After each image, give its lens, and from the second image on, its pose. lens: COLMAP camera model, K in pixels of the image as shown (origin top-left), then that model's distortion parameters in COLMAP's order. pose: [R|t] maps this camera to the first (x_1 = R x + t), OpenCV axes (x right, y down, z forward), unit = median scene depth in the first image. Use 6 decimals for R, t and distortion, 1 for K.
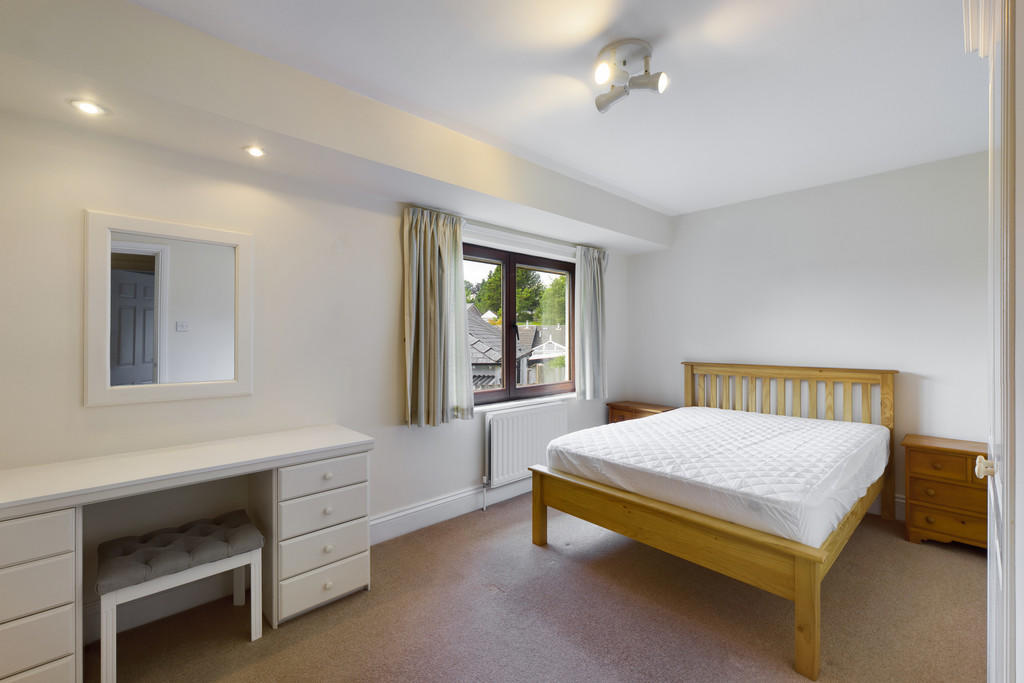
lens RADIAL K [[428.3, 0, 514.0], [0, 428.3, 335.0], [0, 0, 1]] dist [-0.004536, -0.000913]
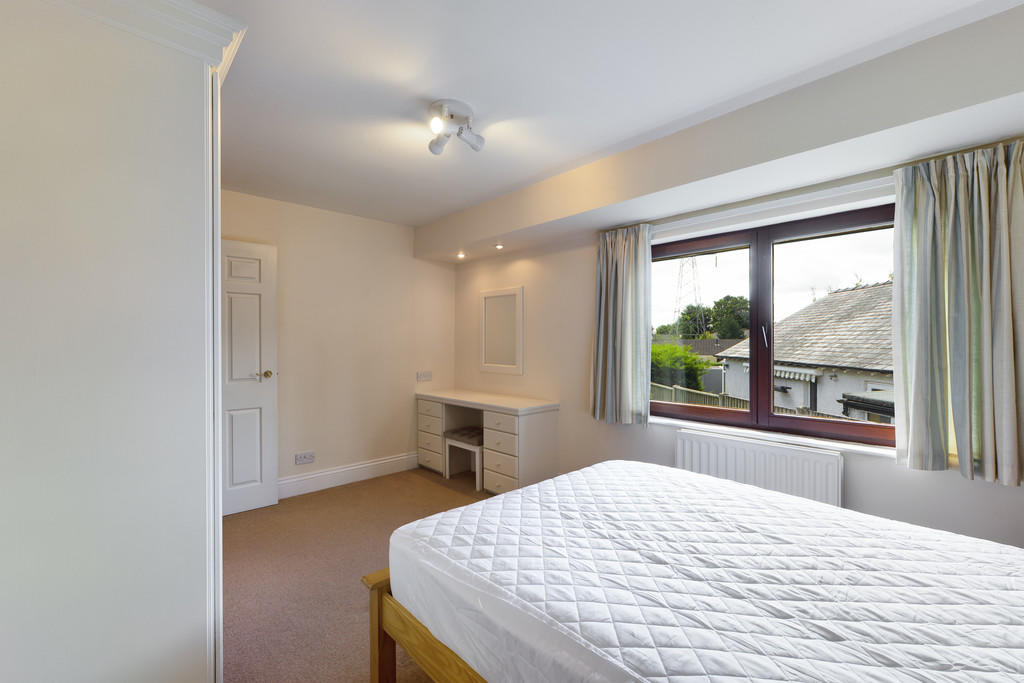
lens RADIAL K [[428.3, 0, 514.2], [0, 428.3, 341.8], [0, 0, 1]] dist [-0.004536, -0.000913]
pose [[0.019003, -0.004473, -0.999809, 0.868255], [-0.000611, 0.999990, -0.004485, 0.006804], [0.999819, 0.000696, 0.019000, 0.684034]]
